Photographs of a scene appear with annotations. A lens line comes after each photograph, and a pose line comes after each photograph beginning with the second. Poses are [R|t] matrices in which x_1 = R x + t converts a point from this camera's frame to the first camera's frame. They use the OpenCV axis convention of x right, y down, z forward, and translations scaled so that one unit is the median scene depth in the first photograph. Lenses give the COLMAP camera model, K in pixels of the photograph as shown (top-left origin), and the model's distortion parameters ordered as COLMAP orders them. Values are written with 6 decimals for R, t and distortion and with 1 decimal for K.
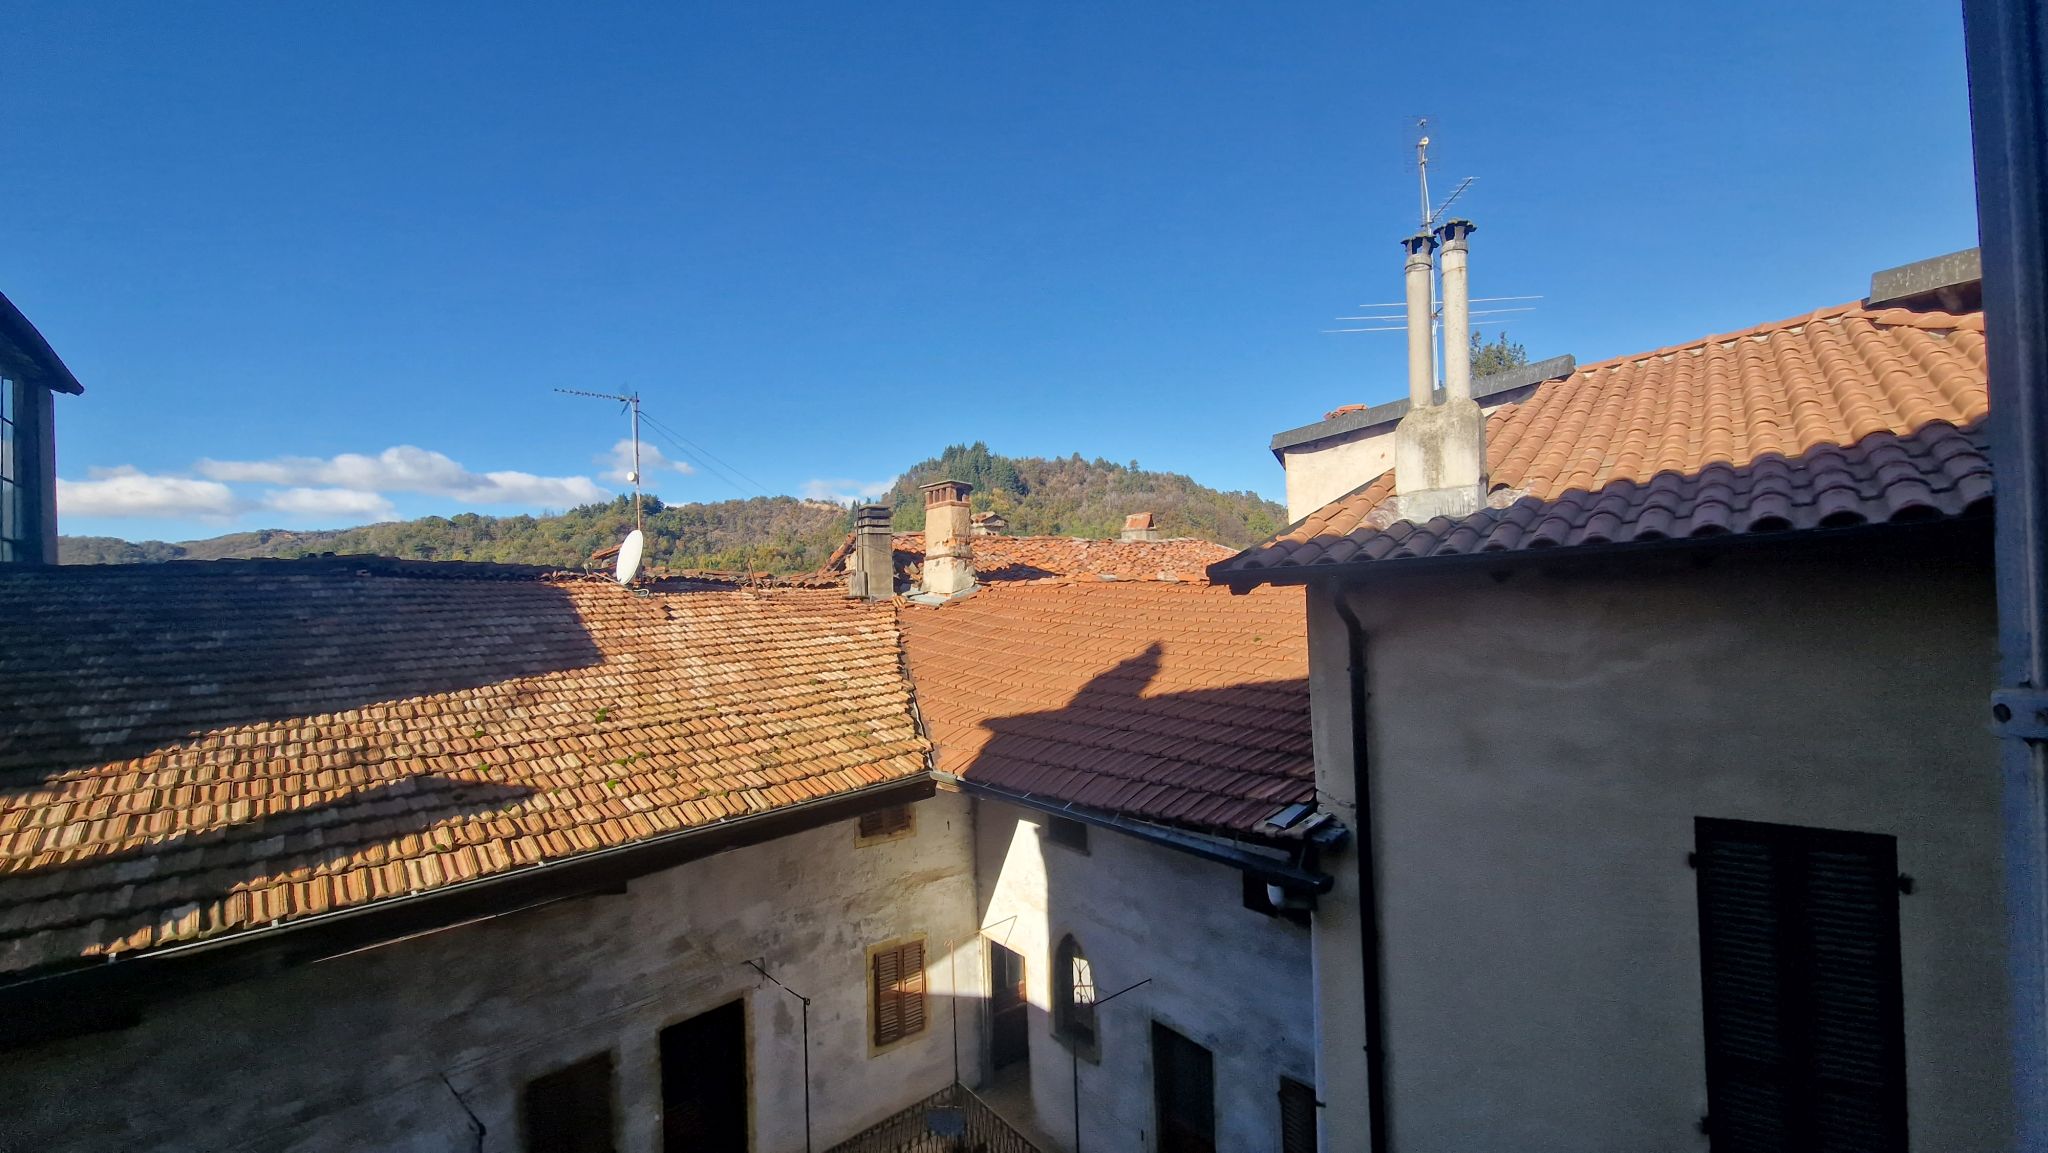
lens RADIAL K [[828.5, 0, 1028.8], [0, 828.5, 586.2], [0, 0, 1]] dist [0.010489, -0.000144]
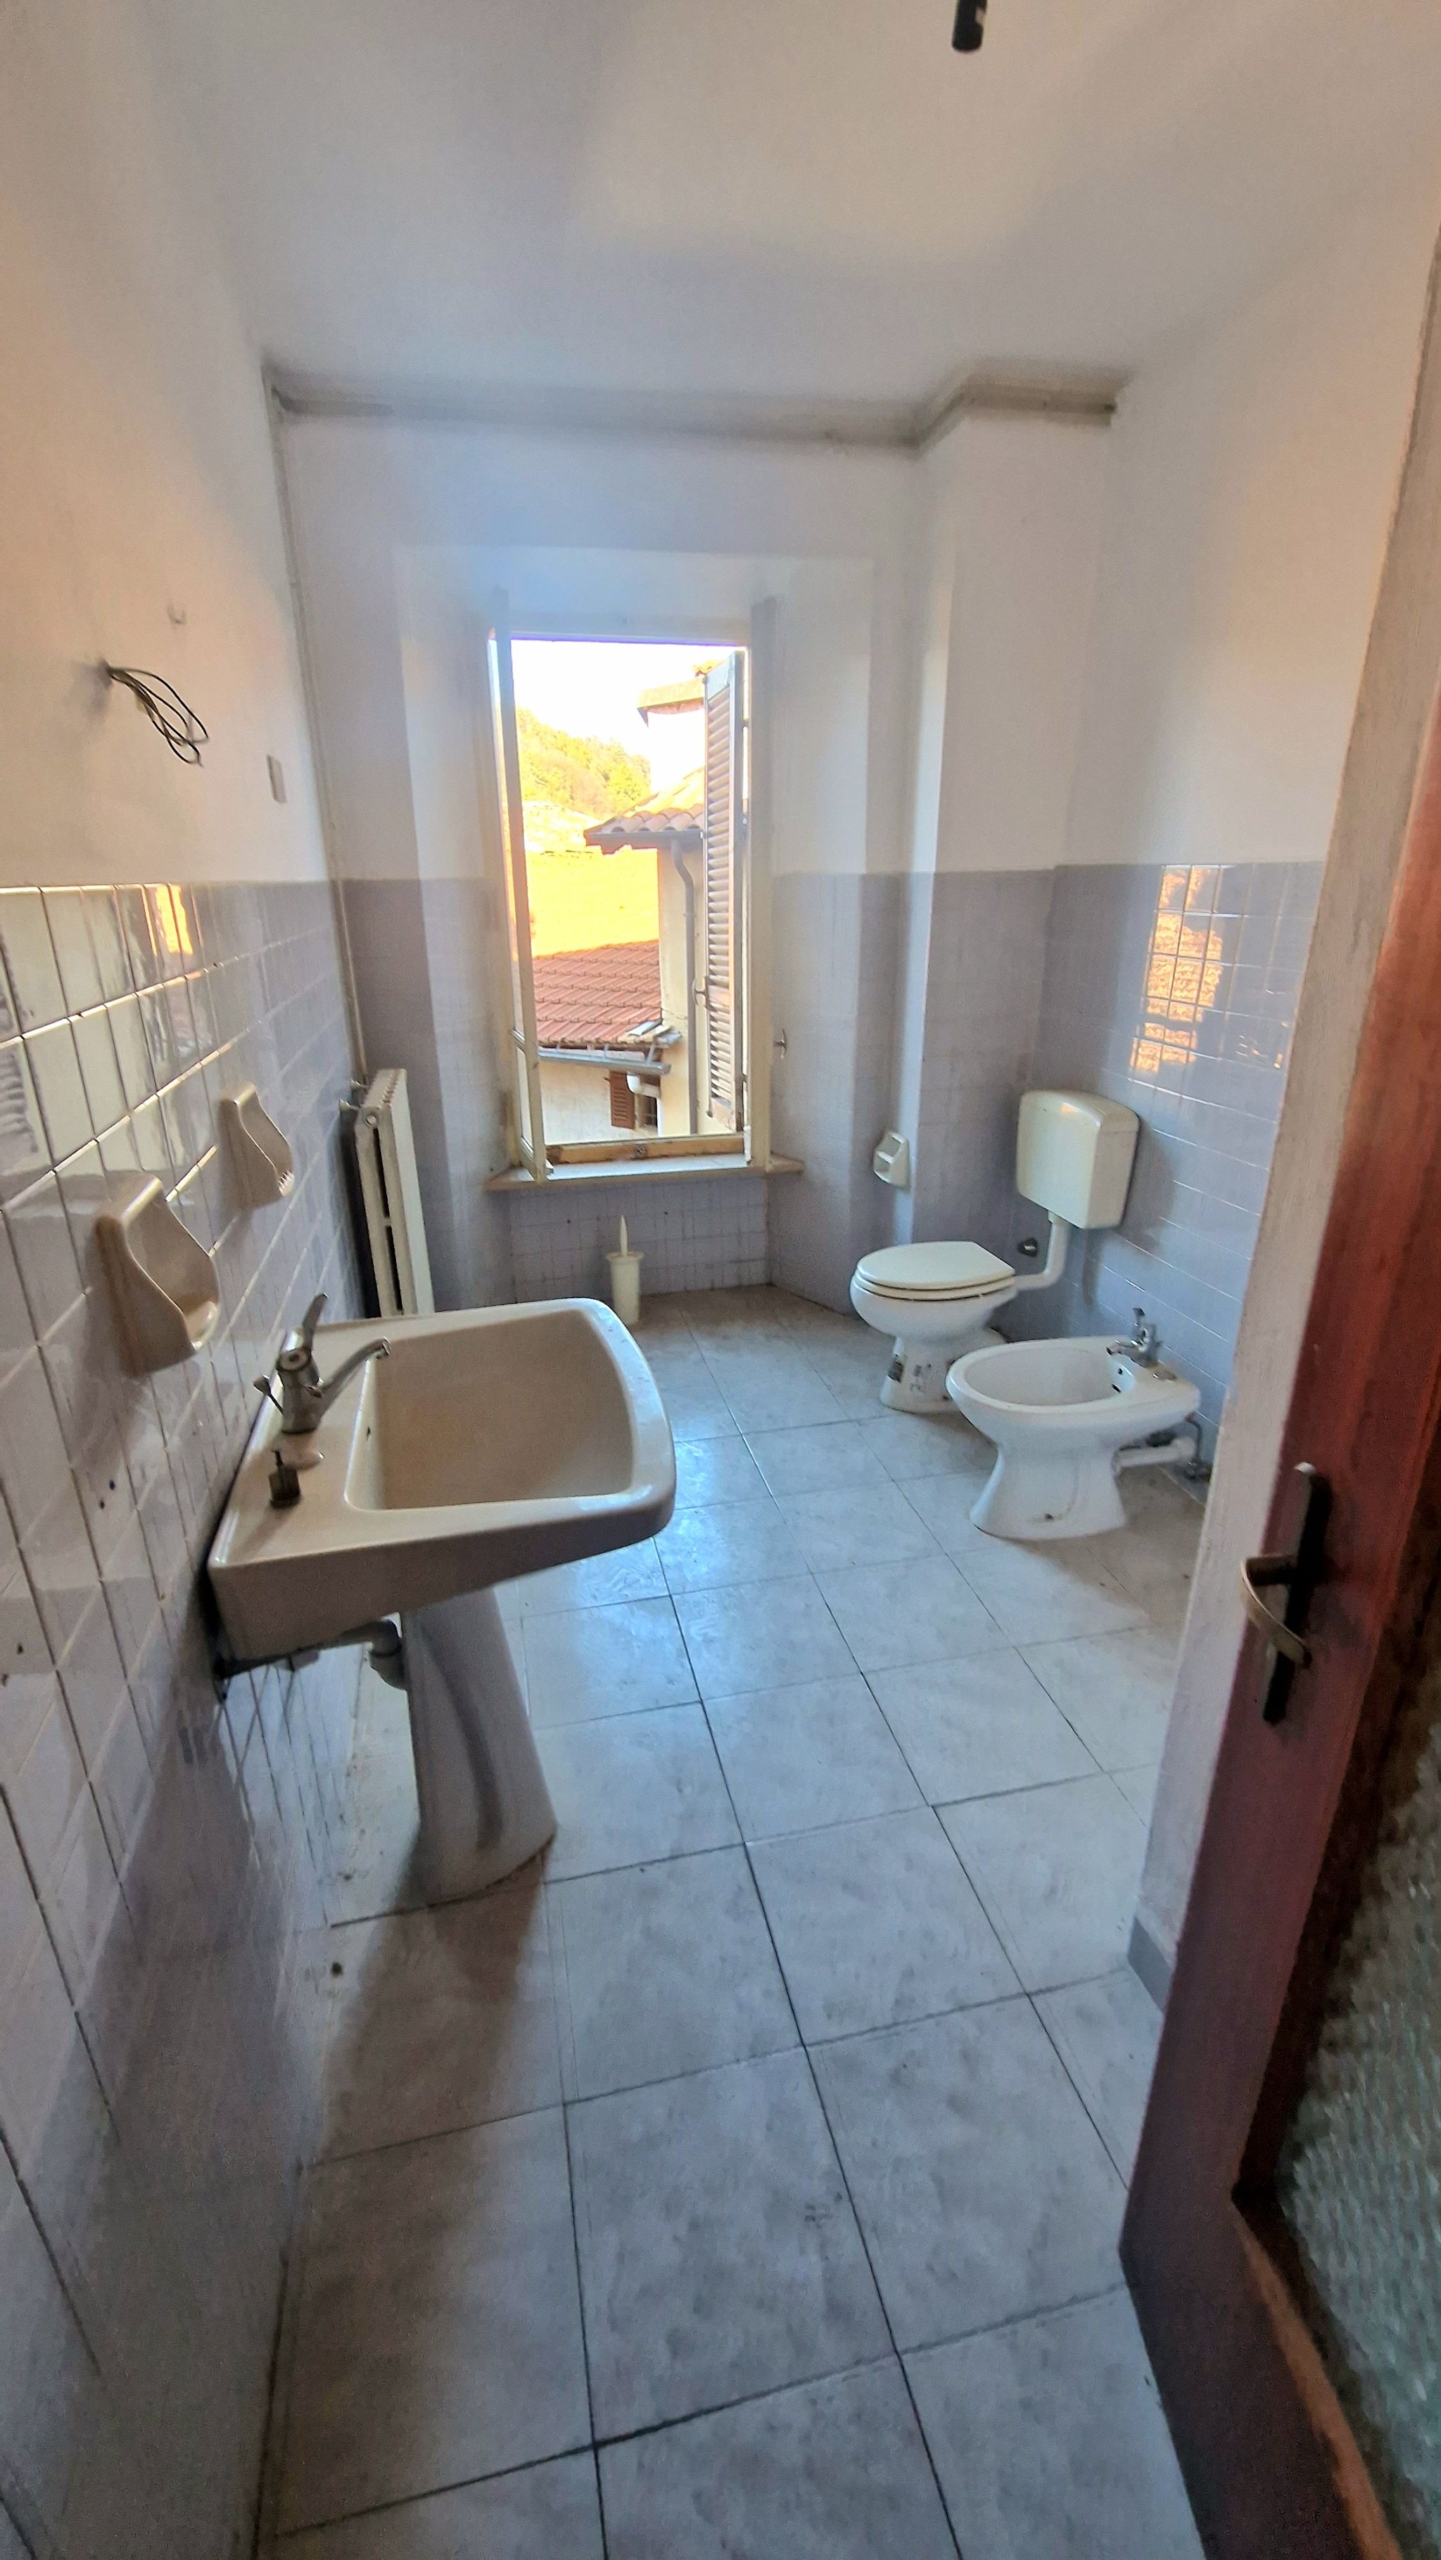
lens RADIAL K [[1044.1, 0, 701.3], [0, 1044.1, 1278.2], [0, 0, 1]] dist [0.007649, -0.008303]
pose [[0.942617, -0.095624, 0.319888, -0.192703], [-0.026843, 0.933302, 0.358088, 0.038183], [-0.332794, -0.346127, 0.877180, -0.704721]]
